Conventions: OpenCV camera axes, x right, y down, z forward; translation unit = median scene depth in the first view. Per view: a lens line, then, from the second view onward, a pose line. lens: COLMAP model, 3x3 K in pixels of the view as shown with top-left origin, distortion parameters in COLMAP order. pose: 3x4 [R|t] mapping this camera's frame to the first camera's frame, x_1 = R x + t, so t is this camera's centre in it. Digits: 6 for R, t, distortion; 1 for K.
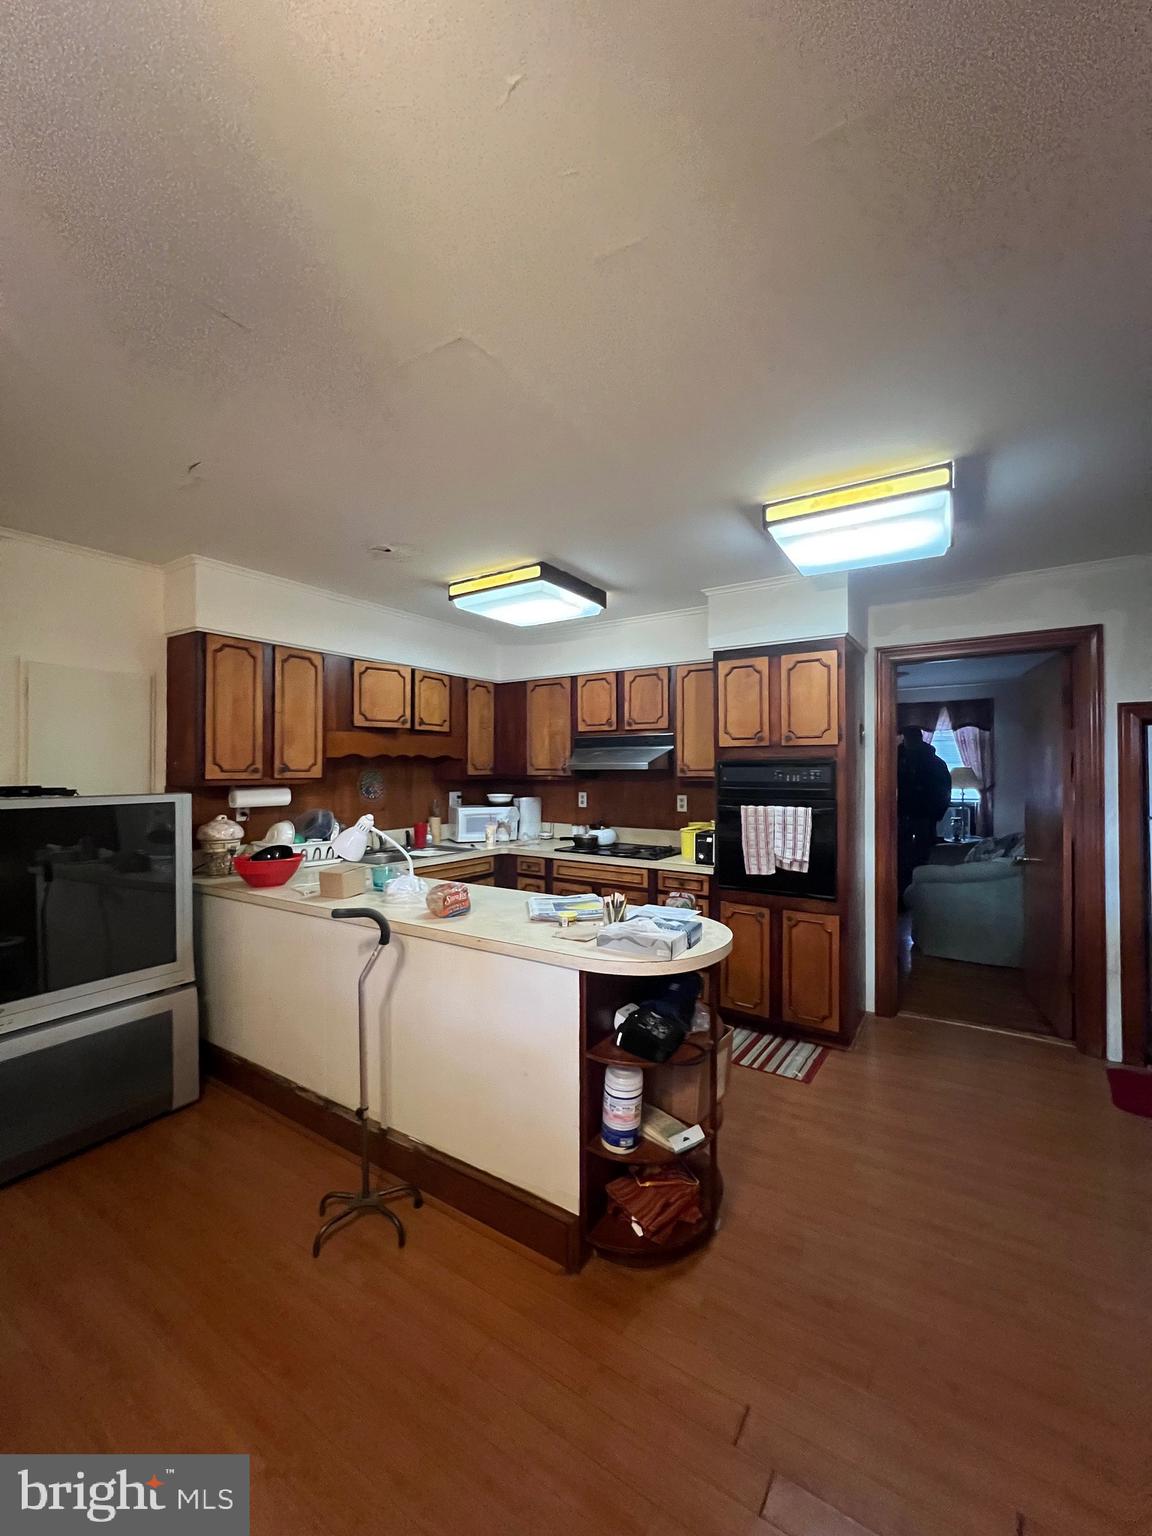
lens RADIAL K [[615.3, 0, 579.9], [0, 615.3, 767.0], [0, 0, 1]] dist [-0.000991, 0.000242]
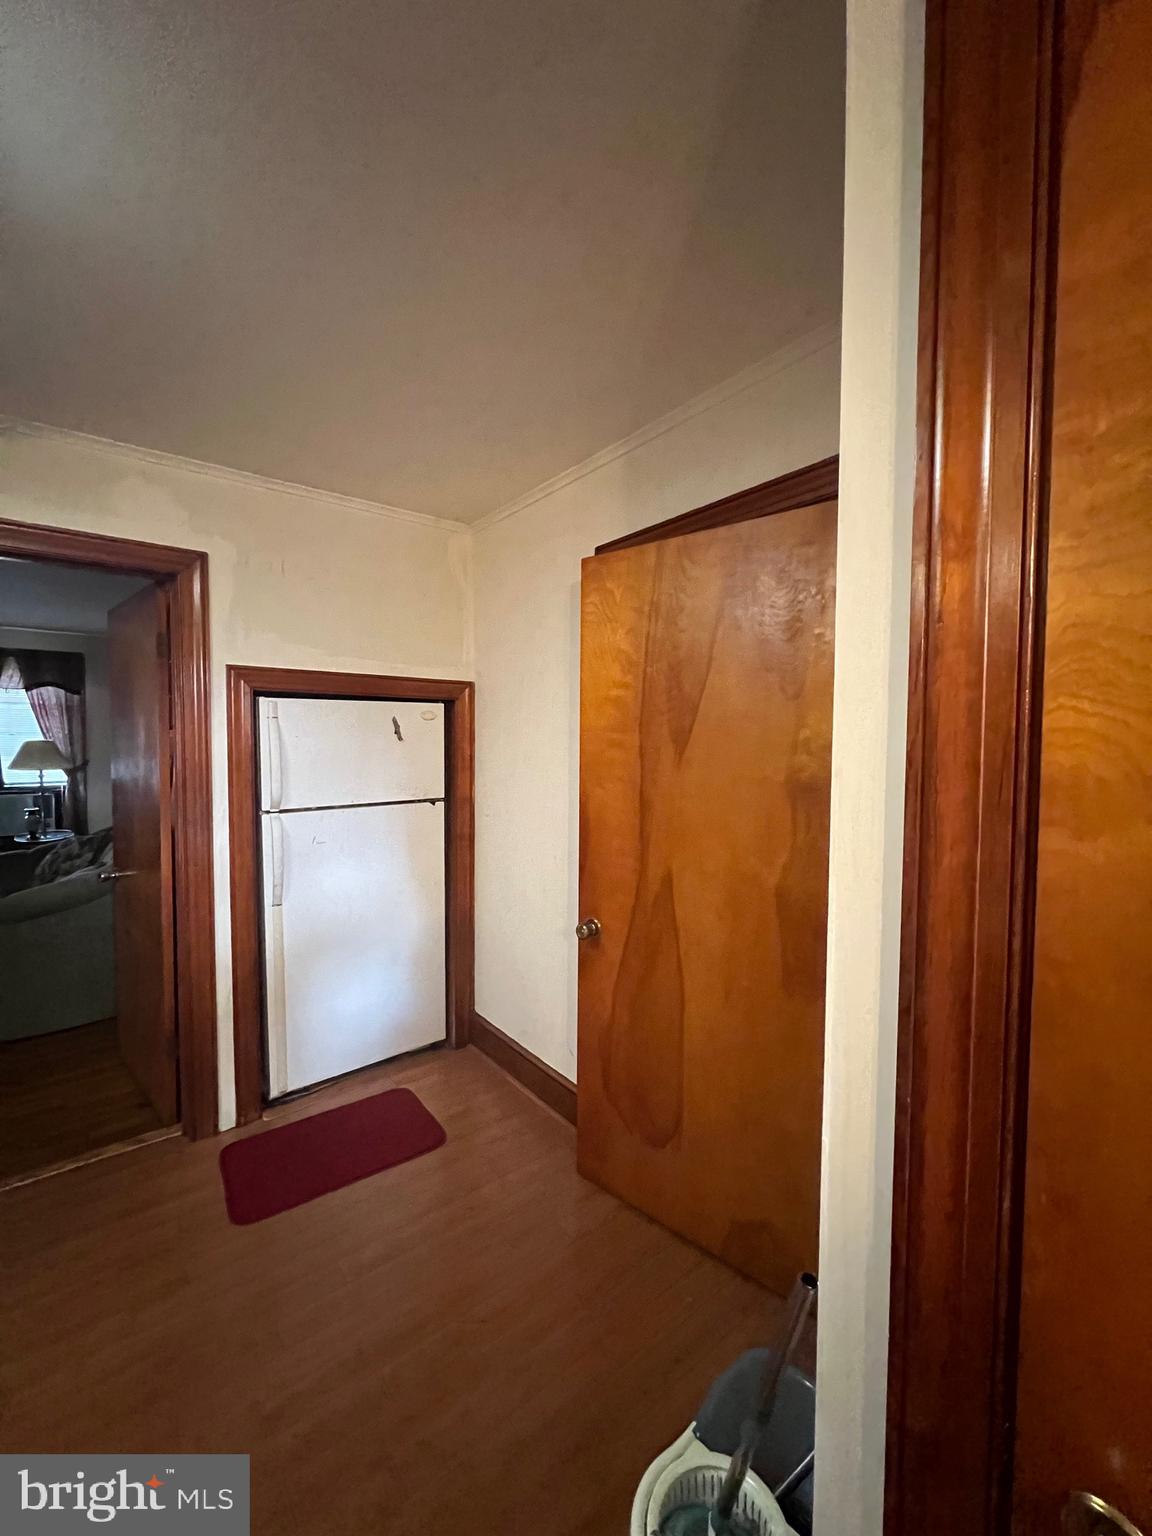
lens RADIAL K [[615.3, 0, 579.9], [0, 615.3, 767.0], [0, 0, 1]] dist [-0.000991, 0.000242]
pose [[0.314998, -0.033860, 0.948488, 0.121305], [-0.012482, 0.999129, 0.039813, -0.005642], [-0.949010, -0.024380, 0.314301, 0.144896]]
